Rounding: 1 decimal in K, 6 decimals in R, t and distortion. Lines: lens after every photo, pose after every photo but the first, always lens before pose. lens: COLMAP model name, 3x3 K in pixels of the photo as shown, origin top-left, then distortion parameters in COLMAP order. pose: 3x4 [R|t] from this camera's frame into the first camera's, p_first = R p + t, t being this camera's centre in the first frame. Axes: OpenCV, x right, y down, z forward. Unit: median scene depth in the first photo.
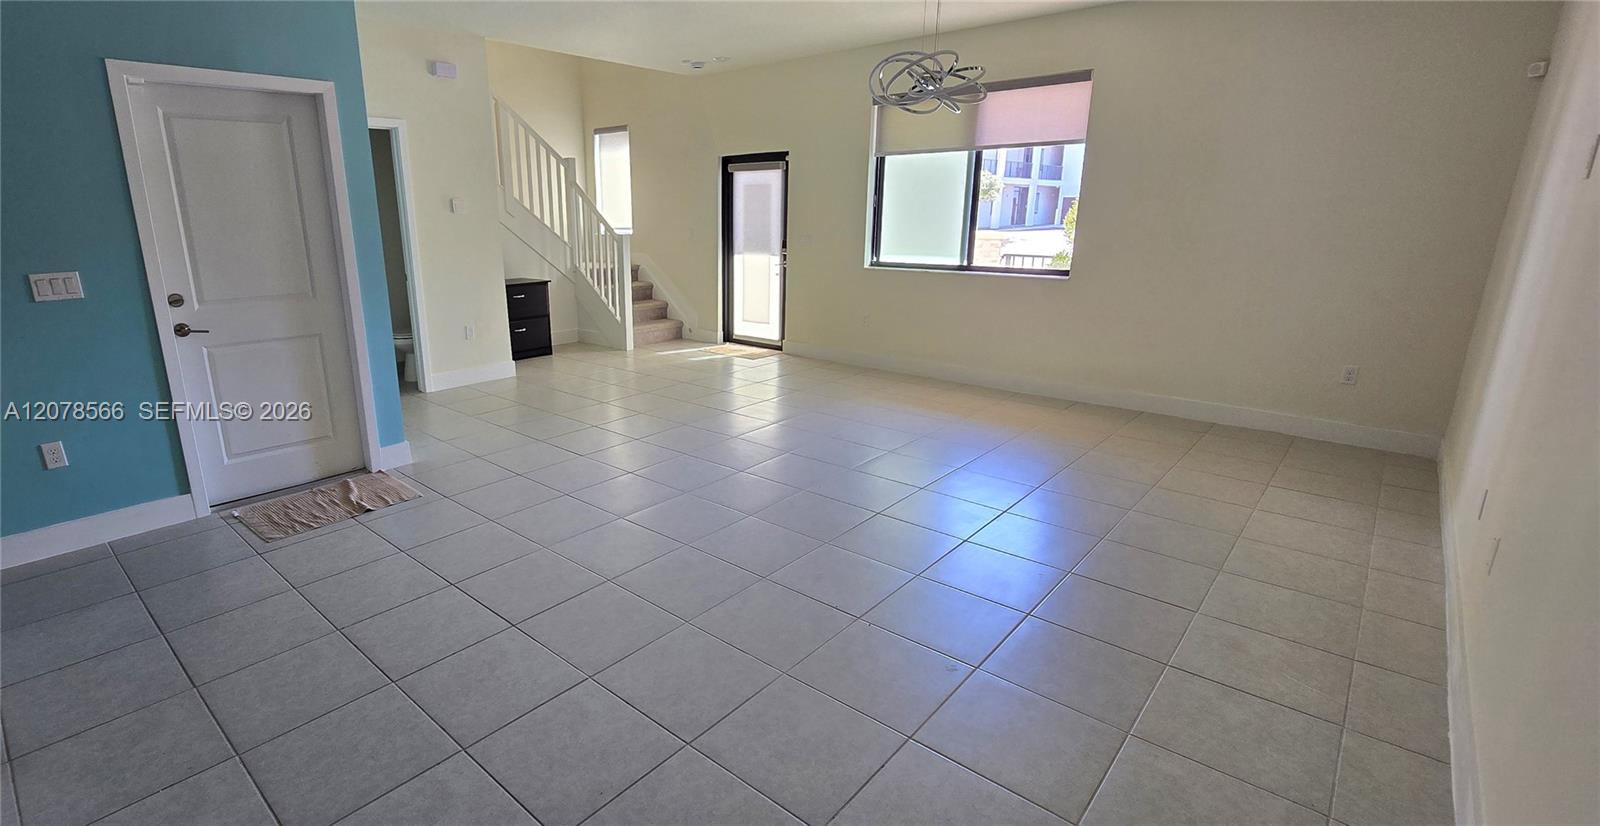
lens RADIAL K [[741.4, 0, 693.9], [0, 741.4, 410.7], [0, 0, 1]] dist [-0.001657, -0.000532]
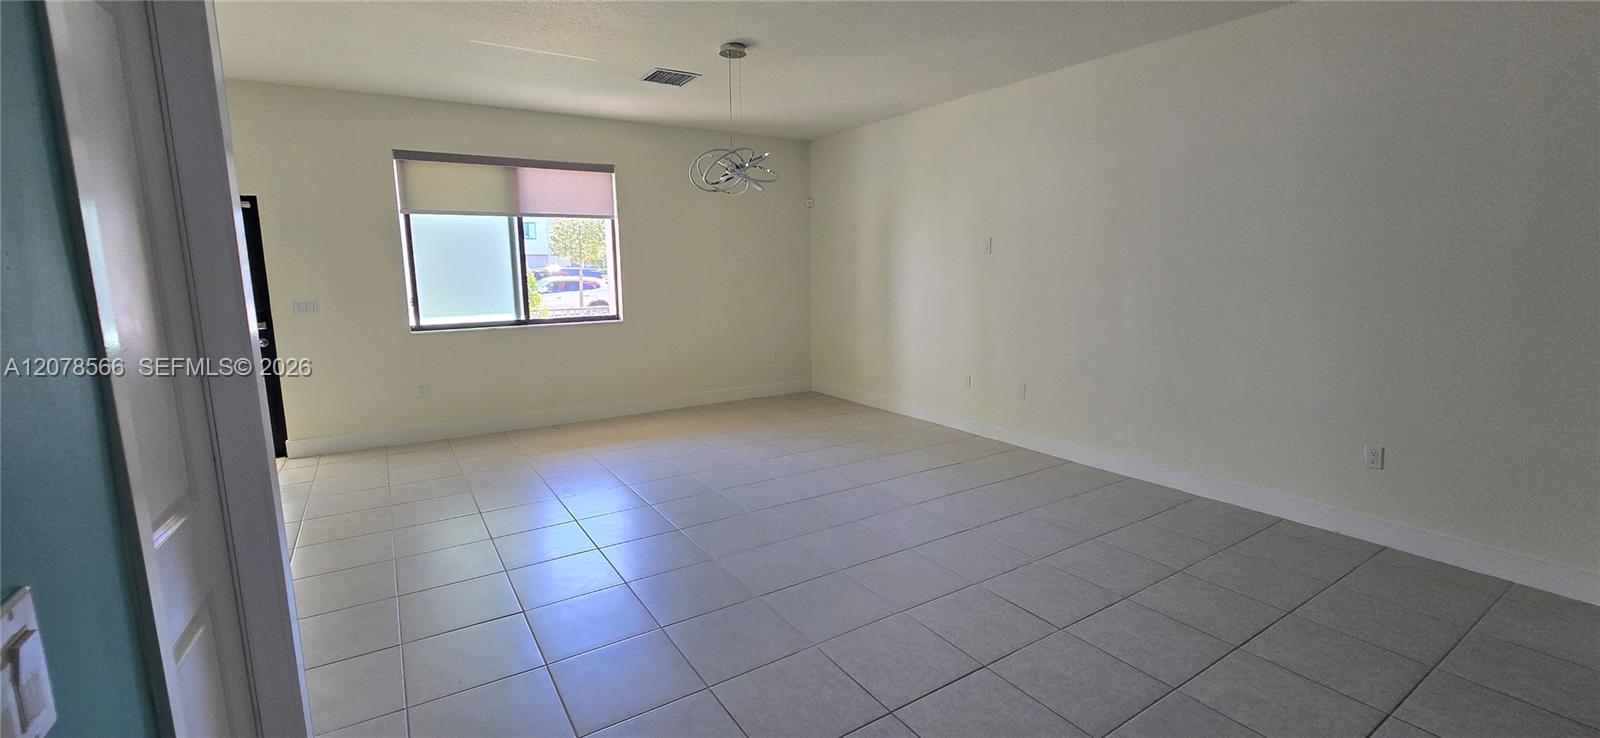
lens RADIAL K [[649.9, 0, 803.4], [0, 649.9, 369.0], [0, 0, 1]] dist [-0.002378, -0.000193]
pose [[0.228834, -0.147893, 0.962166, -0.460129], [0.264984, 0.960533, 0.084620, -0.098555], [-0.936706, 0.235595, 0.258992, 0.387884]]
